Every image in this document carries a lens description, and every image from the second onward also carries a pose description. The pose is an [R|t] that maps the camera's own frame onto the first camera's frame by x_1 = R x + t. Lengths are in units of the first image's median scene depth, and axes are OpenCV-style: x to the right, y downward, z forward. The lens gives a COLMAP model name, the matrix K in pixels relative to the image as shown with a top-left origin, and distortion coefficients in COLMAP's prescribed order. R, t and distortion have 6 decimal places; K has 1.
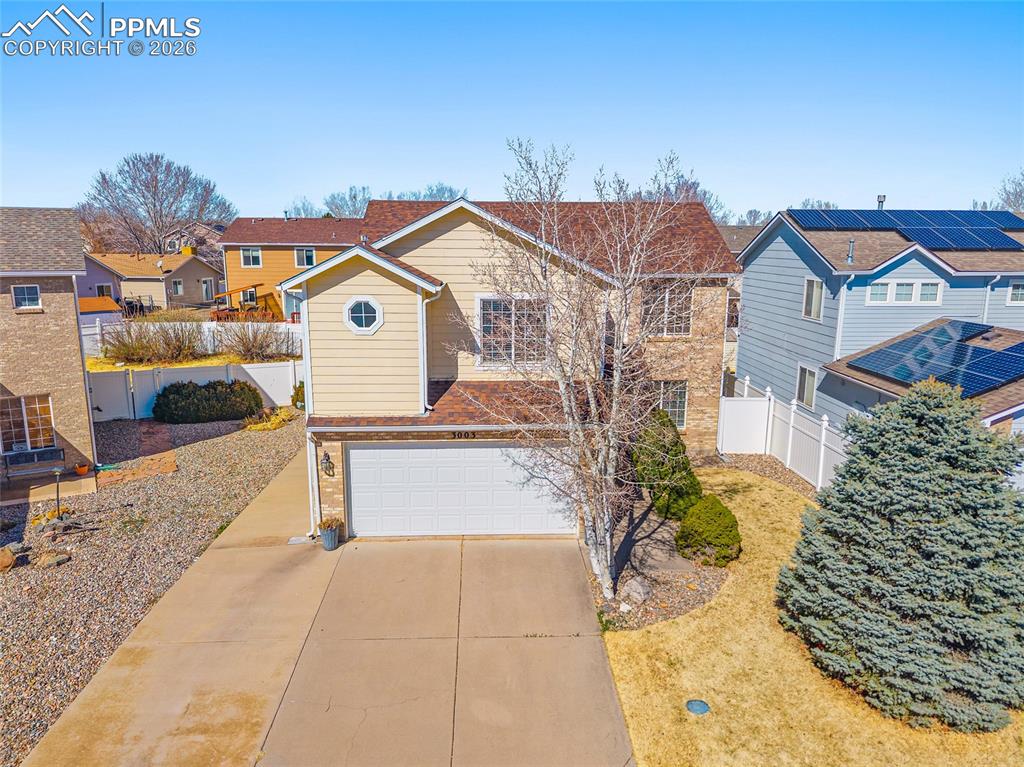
lens RADIAL K [[695.9, 0, 531.3], [0, 695.9, 385.1], [0, 0, 1]] dist [0.005362, -0.001546]
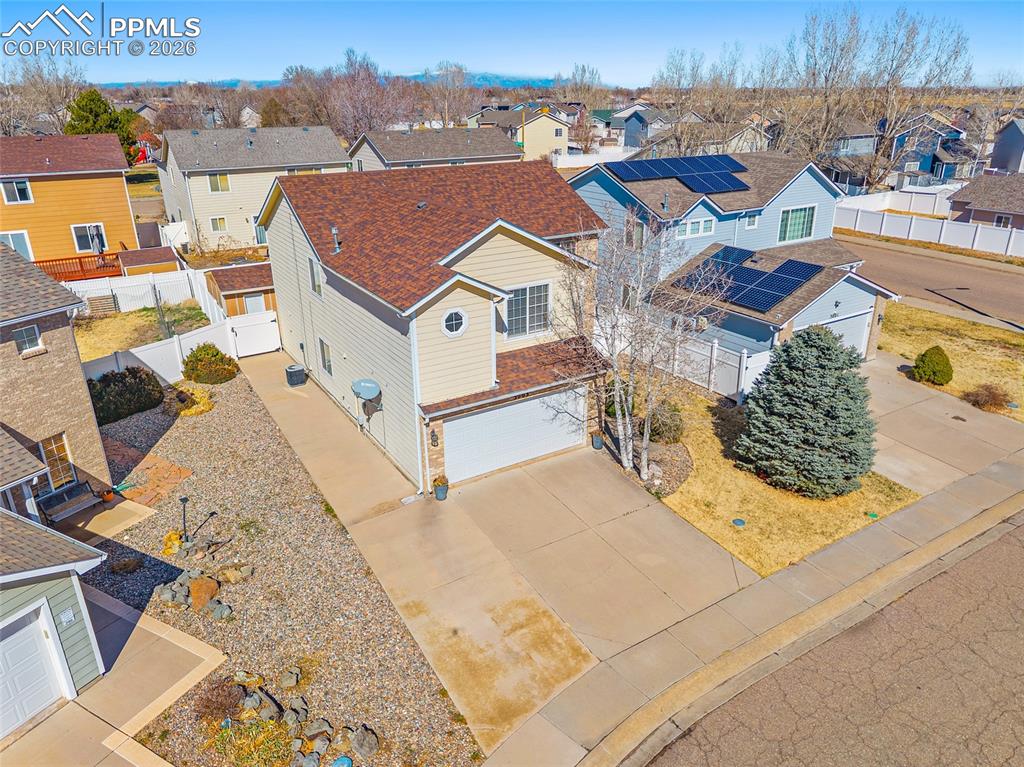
lens RADIAL K [[695.9, 0, 531.3], [0, 695.9, 385.1], [0, 0, 1]] dist [0.005362, -0.001546]
pose [[0.867331, -0.198740, 0.456332, -0.568317], [0.106142, 0.969588, 0.220531, -0.200549], [-0.486282, -0.142838, 0.862048, -0.152062]]
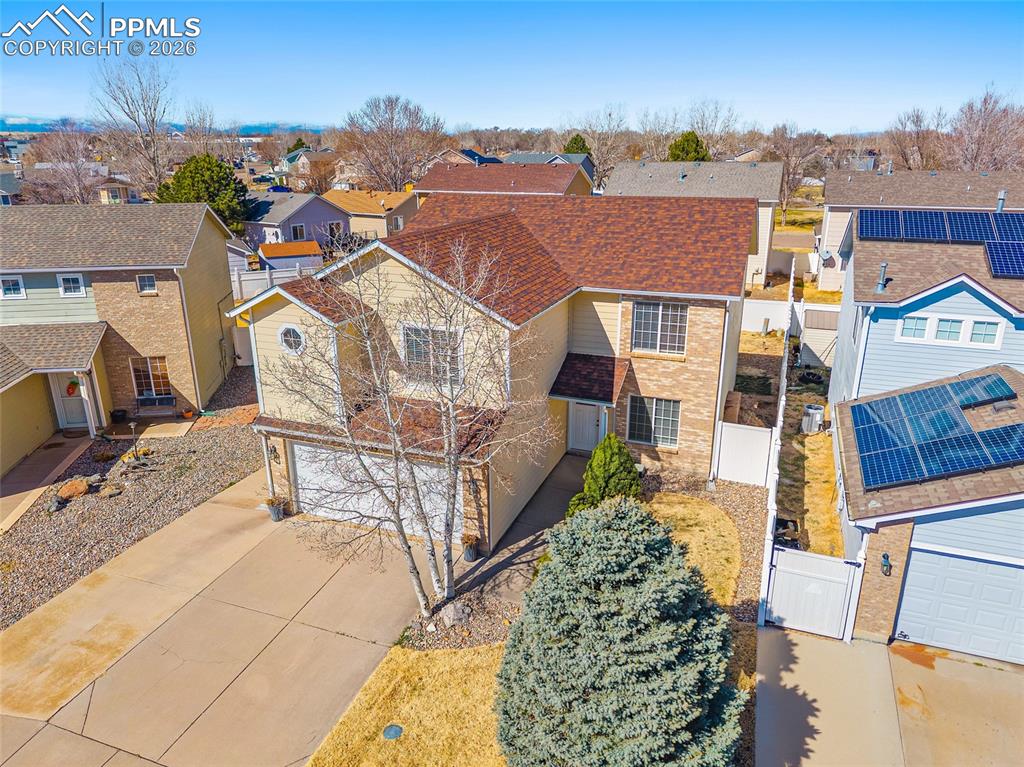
lens RADIAL K [[718.0, 0, 529.5], [0, 718.0, 386.6], [0, 0, 1]] dist [0.001003, 0.004669]
pose [[0.917869, 0.120505, -0.378147, 0.476183], [-0.073309, 0.987873, 0.136866, -0.171208], [0.390054, -0.097903, 0.915572, 0.016570]]
